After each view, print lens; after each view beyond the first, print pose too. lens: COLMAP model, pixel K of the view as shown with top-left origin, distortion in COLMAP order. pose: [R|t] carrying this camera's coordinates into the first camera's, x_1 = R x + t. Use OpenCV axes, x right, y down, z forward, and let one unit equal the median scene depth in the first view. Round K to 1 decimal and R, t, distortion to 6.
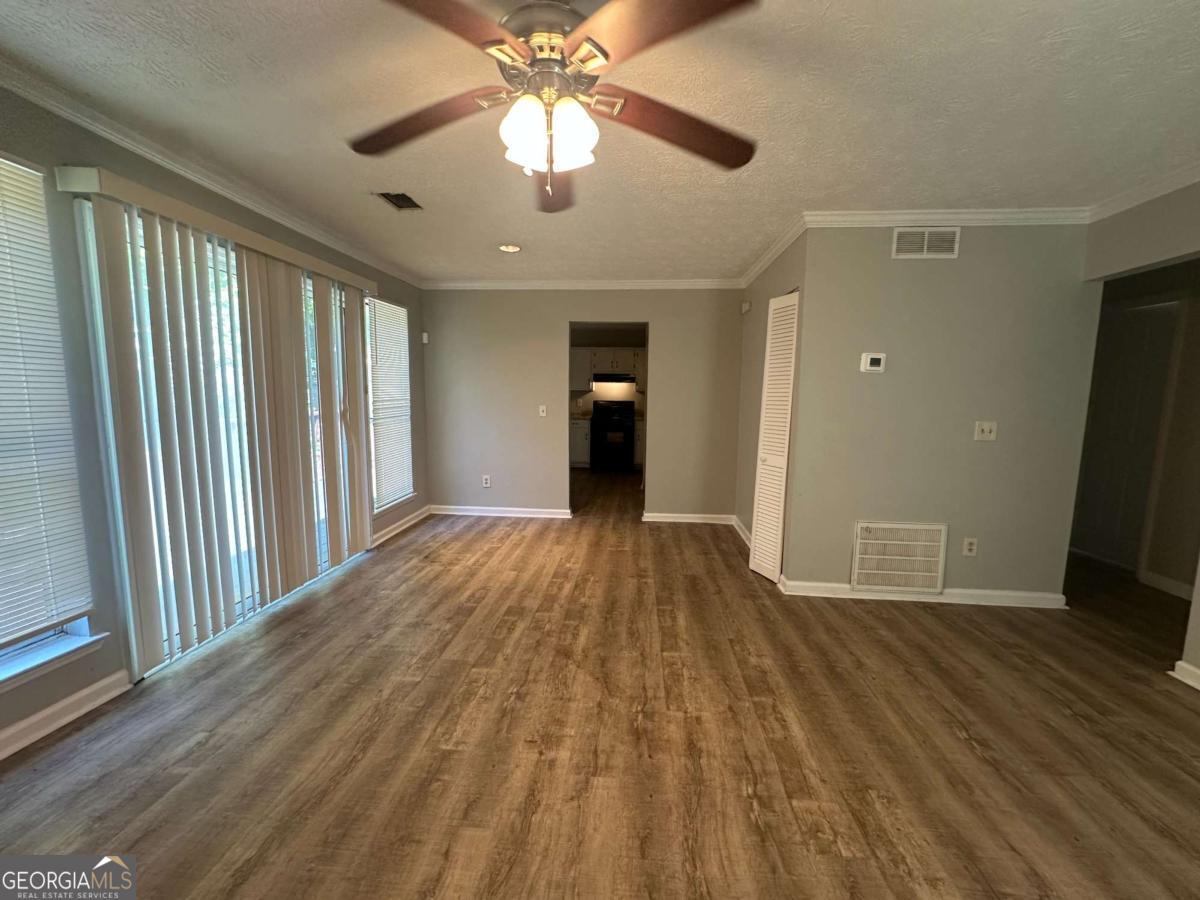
lens RADIAL K [[479.2, 0, 600.0], [0, 479.2, 450.0], [0, 0, 1]] dist [-0.003261, 0.000274]
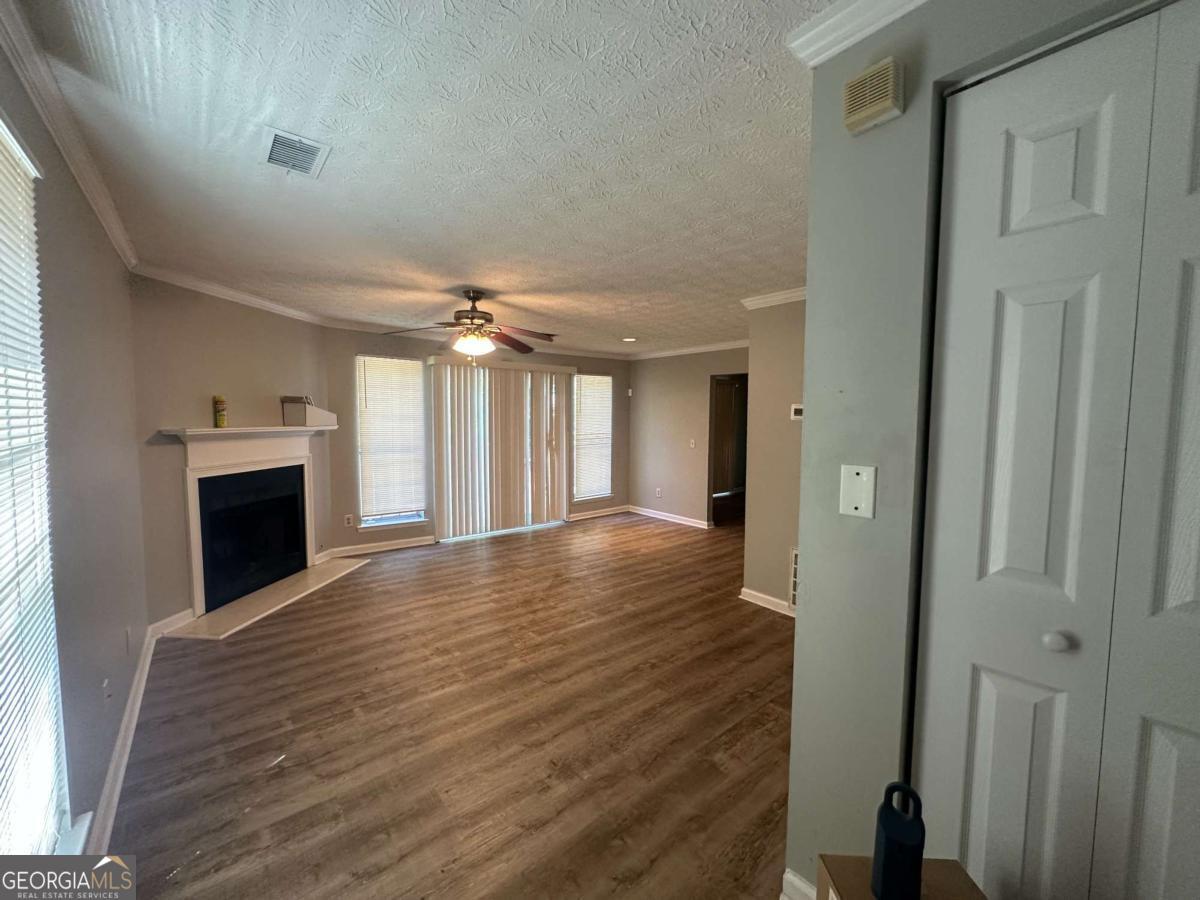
lens RADIAL K [[479.2, 0, 600.0], [0, 479.2, 450.0], [0, 0, 1]] dist [-0.003261, 0.000274]
pose [[0.694259, 0.042149, -0.718490, 1.116364], [-0.081767, 0.996439, -0.020555, -0.027314], [0.715065, 0.073020, 0.695233, -0.165982]]
